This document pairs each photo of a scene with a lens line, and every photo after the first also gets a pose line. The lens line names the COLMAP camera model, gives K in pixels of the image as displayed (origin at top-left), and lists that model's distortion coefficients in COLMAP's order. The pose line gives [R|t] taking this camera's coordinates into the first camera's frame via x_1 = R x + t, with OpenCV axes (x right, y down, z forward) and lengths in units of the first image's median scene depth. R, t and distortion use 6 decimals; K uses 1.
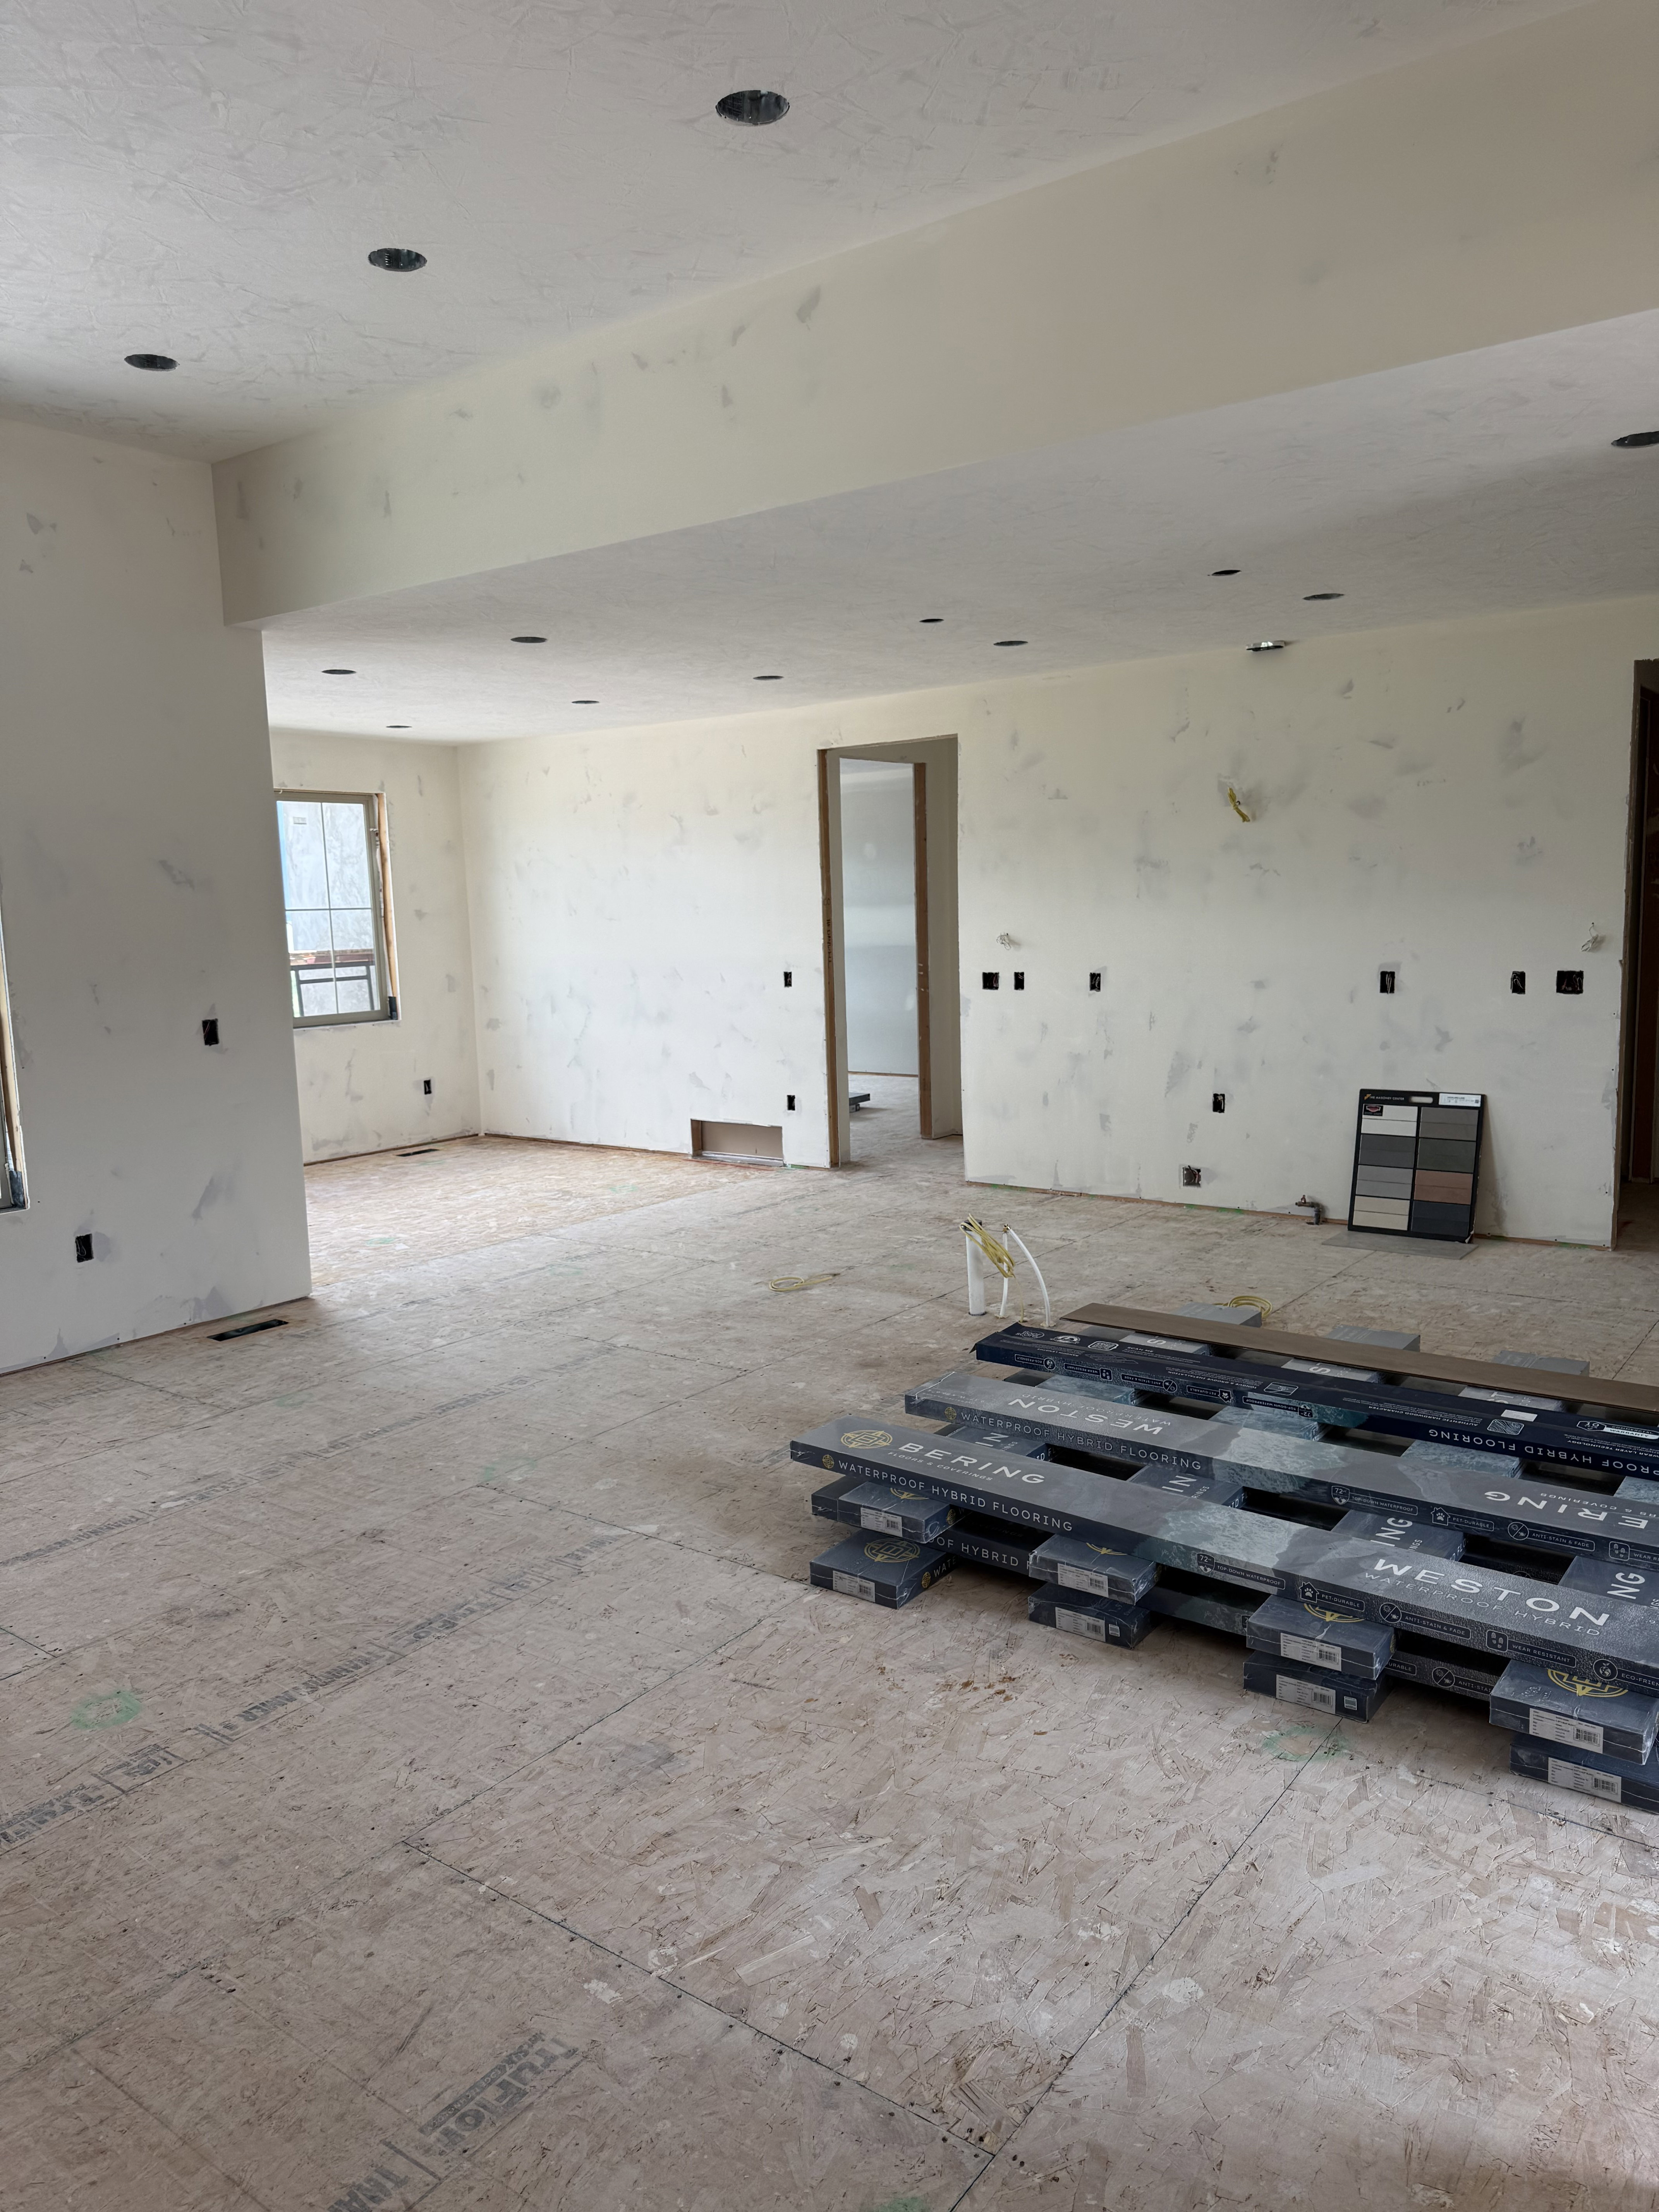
lens RADIAL K [[1576.5, 0, 827.9], [0, 1576.5, 1108.0], [0, 0, 1]] dist [0.005031, -0.005844]
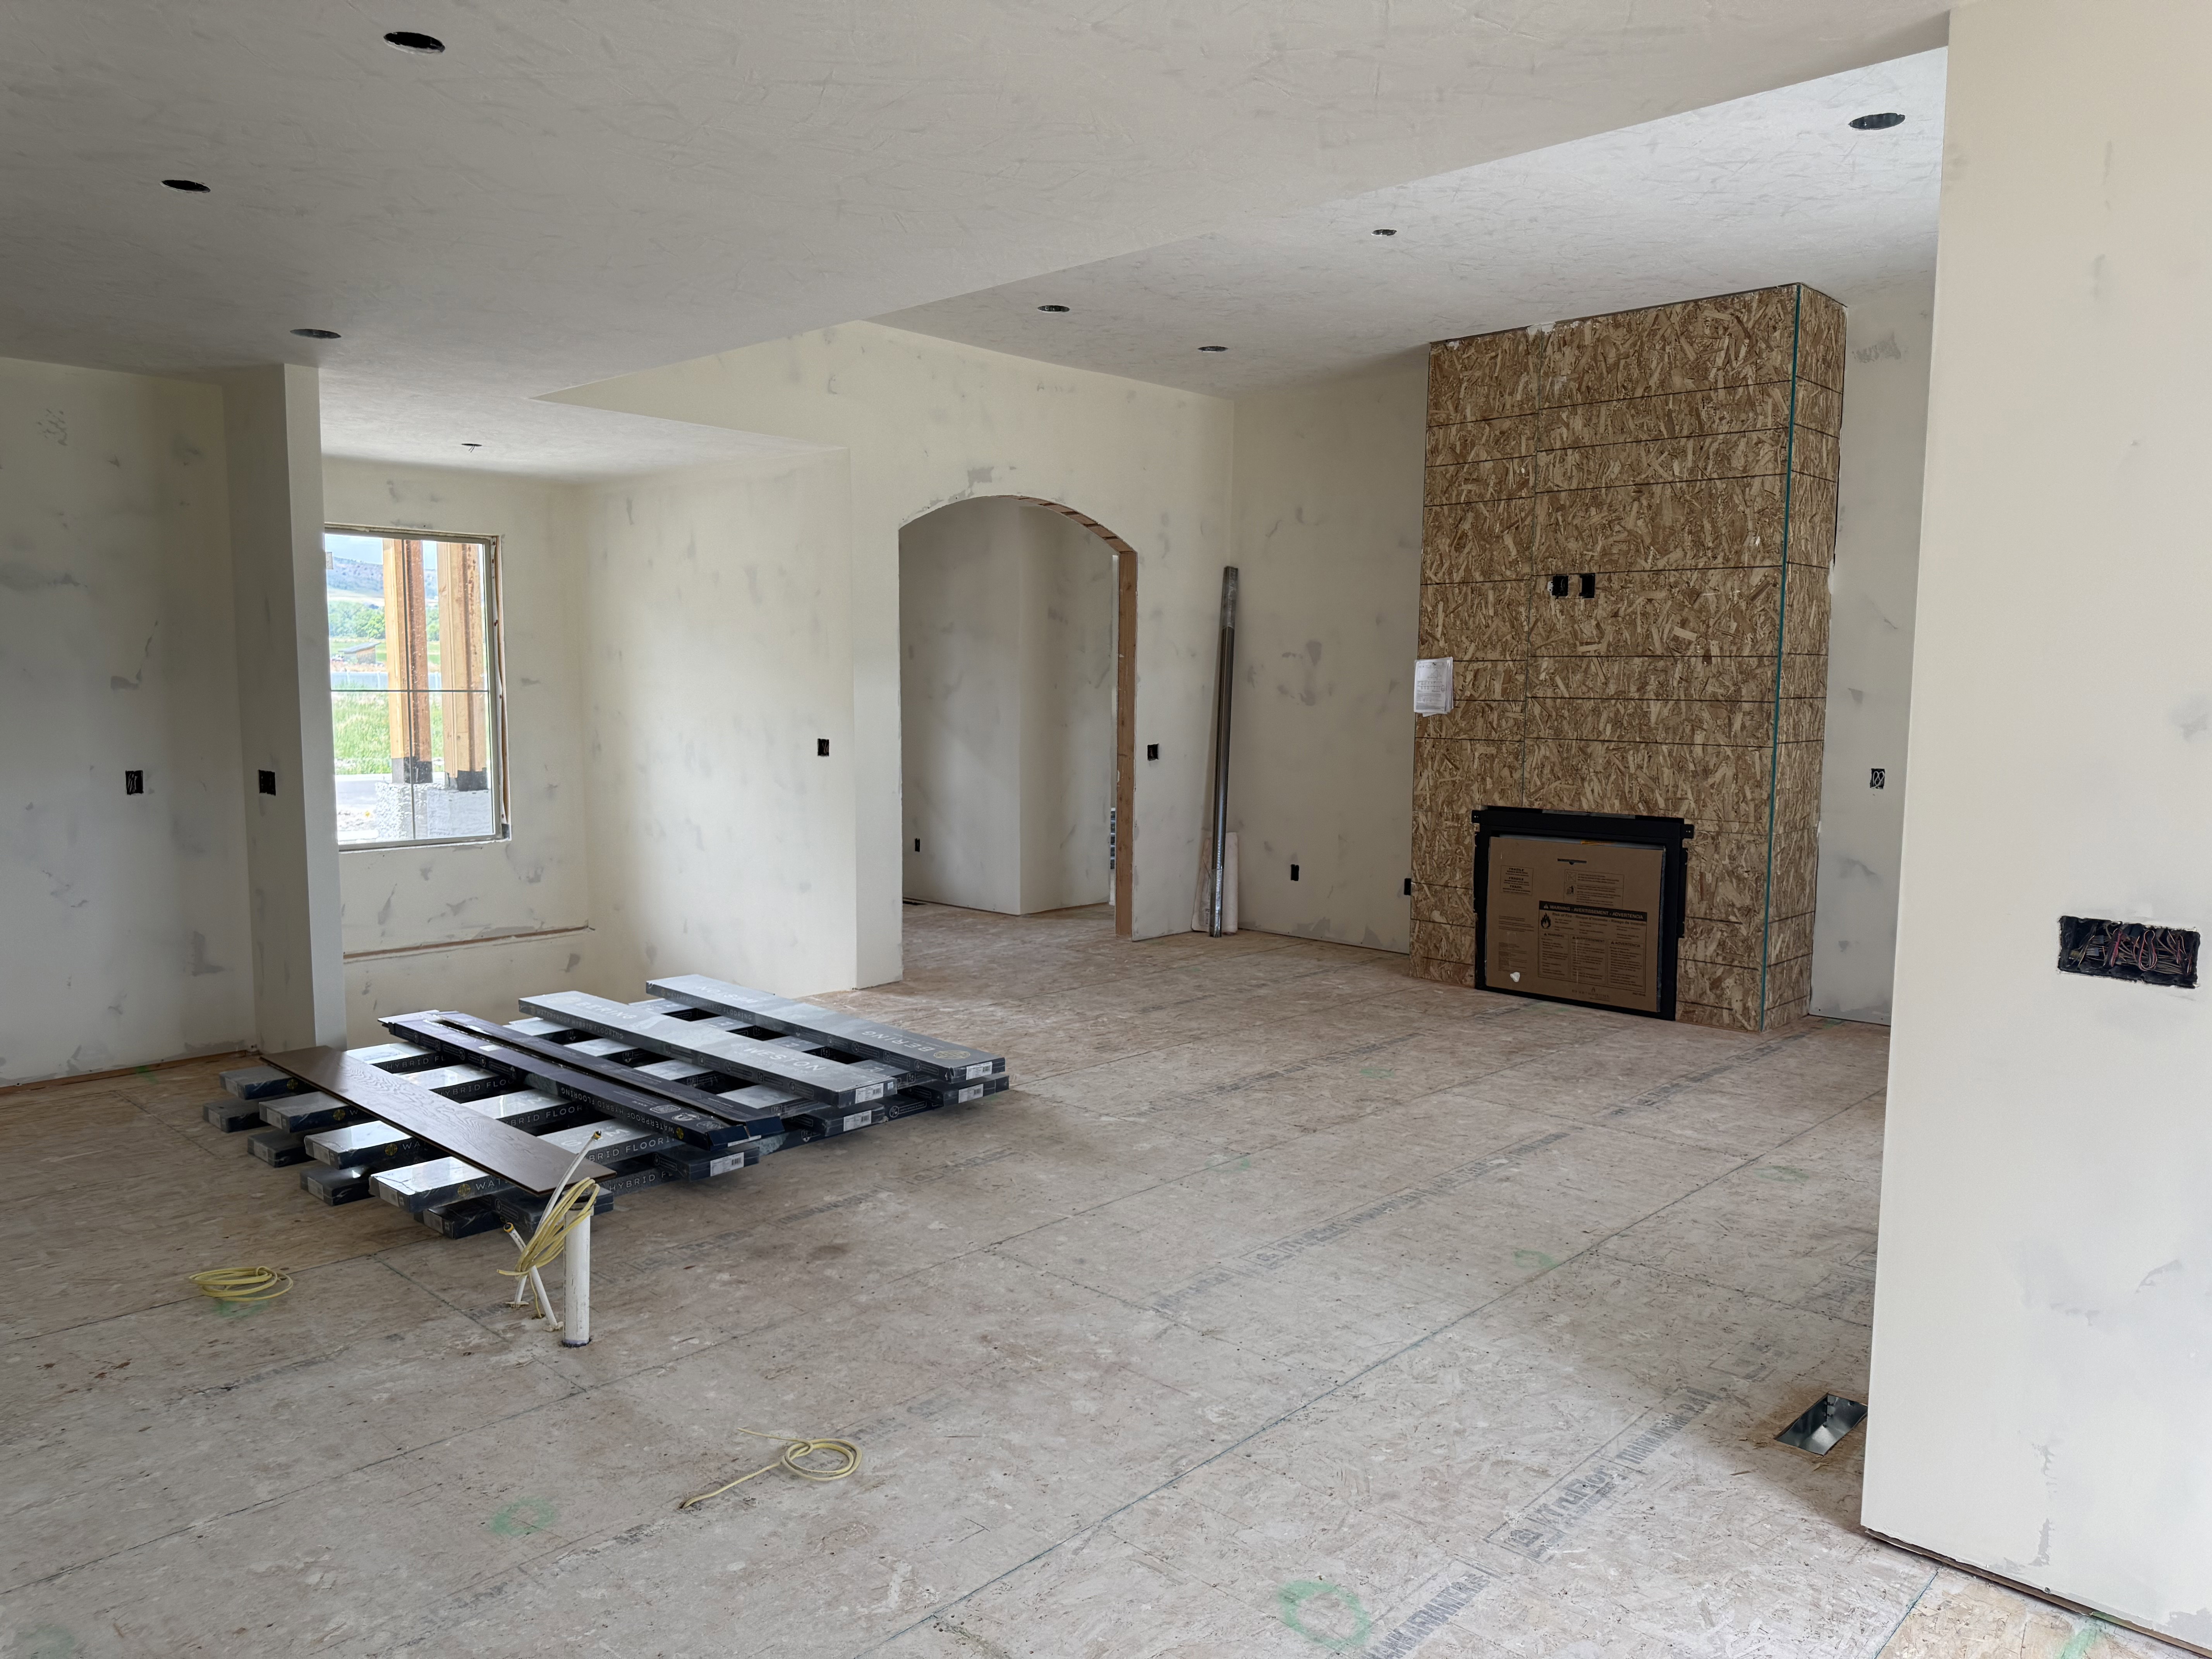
lens RADIAL K [[1576.5, 0, 1105.4], [0, 1576.5, 831.9], [0, 0, 1]] dist [0.005031, -0.005844]
pose [[-0.993582, 0.007499, 0.112865, -0.232931], [0.032388, 0.974884, 0.220344, -0.248662], [-0.108378, 0.222585, -0.968871, 1.968824]]
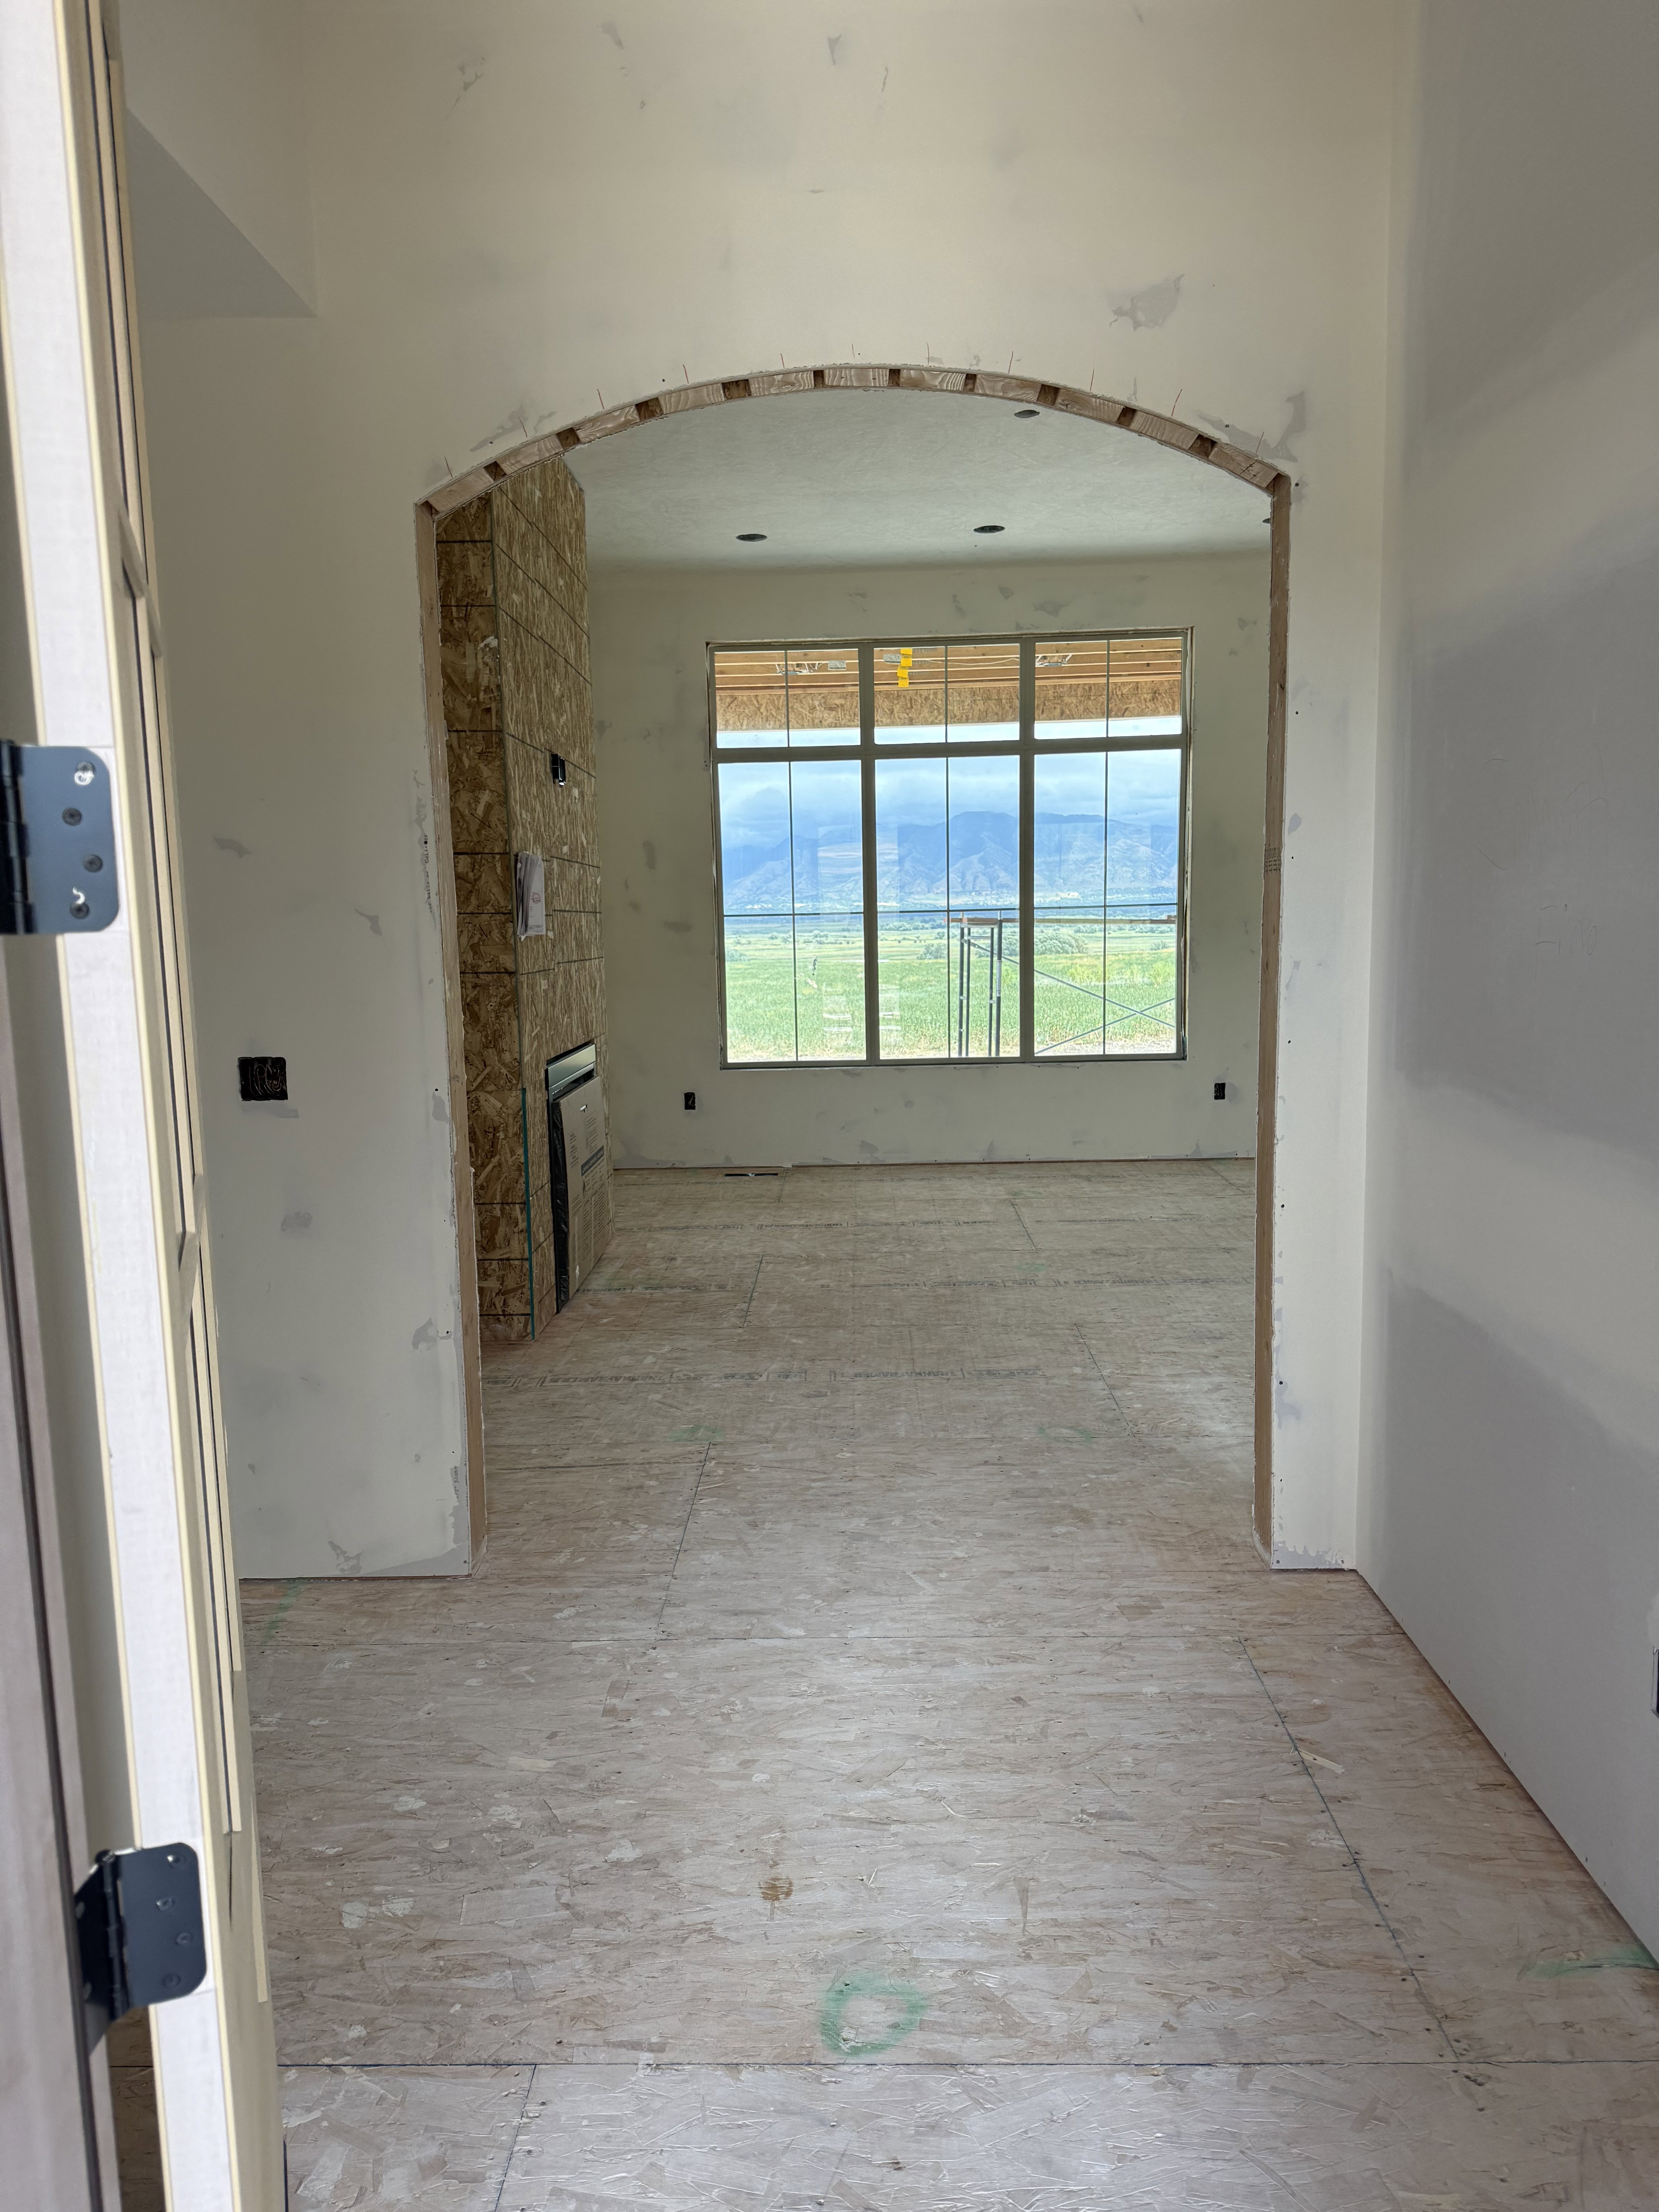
lens RADIAL K [[1576.5, 0, 829.9], [0, 1576.5, 1106.8], [0, 0, 1]] dist [0.005031, -0.005844]
pose [[0.585369, 0.113864, -0.802732, 0.667980], [-0.097440, 0.992793, 0.069768, 0.039056], [0.804891, 0.037378, 0.592245, -0.283441]]
